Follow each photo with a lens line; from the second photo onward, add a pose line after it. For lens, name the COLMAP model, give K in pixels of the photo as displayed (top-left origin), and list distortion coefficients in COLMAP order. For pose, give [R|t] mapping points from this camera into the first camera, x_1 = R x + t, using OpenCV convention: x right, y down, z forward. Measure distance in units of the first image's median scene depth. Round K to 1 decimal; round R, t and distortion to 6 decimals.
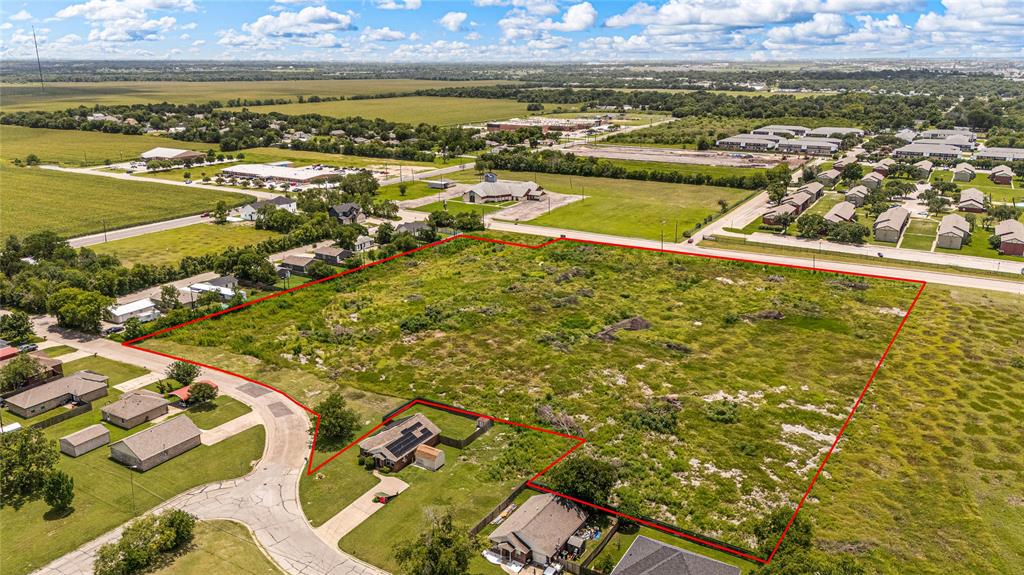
lens RADIAL K [[763.0, 0, 512.0], [0, 763.0, 287.5], [0, 0, 1]] dist [0.091229, -0.133399]
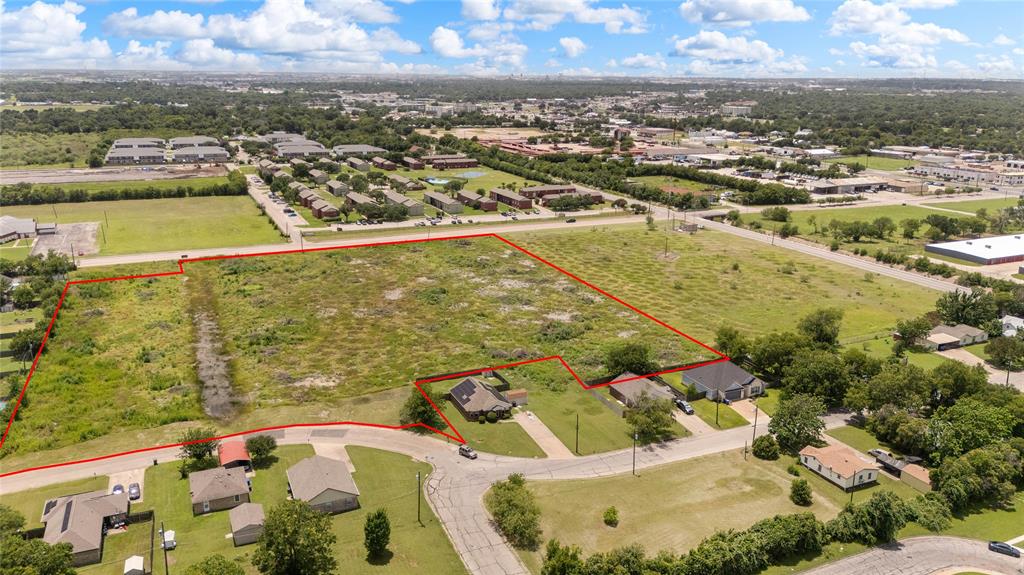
lens RADIAL K [[756.7, 0, 512.0], [0, 756.7, 287.5], [0, 0, 1]] dist [0.093276, -0.130199]
pose [[0.565384, -0.216317, 0.795957, -0.713495], [0.225958, 0.968702, 0.102761, -0.054277], [-0.793274, 0.121753, 0.596567, 0.168486]]
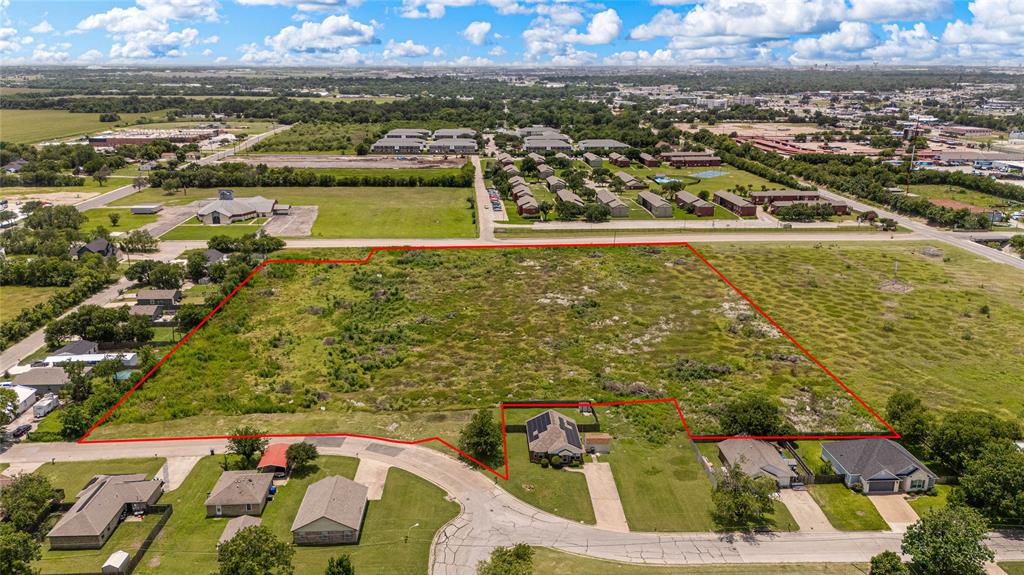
lens RADIAL K [[763.0, 0, 512.0], [0, 763.0, 287.5], [0, 0, 1]] dist [0.091229, -0.133399]
pose [[0.824964, -0.154595, 0.543630, -0.510479], [0.158437, 0.986554, 0.040123, -0.036649], [-0.542523, 0.053031, 0.838365, 0.106152]]
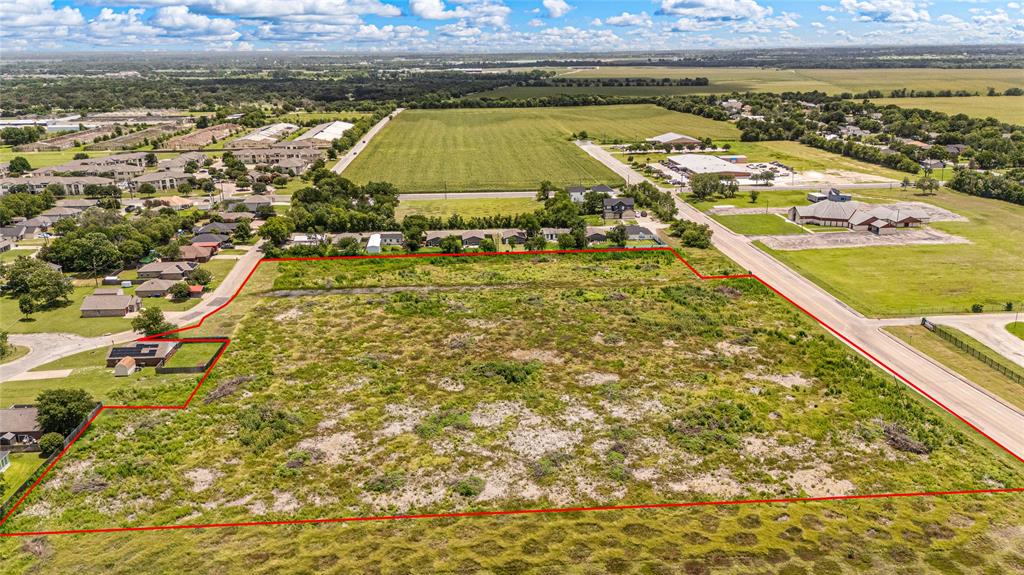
lens RADIAL K [[771.0, 0, 507.1], [0, 771.0, 326.0], [0, 0, 1]] dist [0.039863, -0.004578]
pose [[0.576732, 0.271615, -0.770458, 0.843264], [-0.225844, 0.959365, 0.169155, -0.141473], [0.785095, 0.076446, 0.614639, 0.473764]]
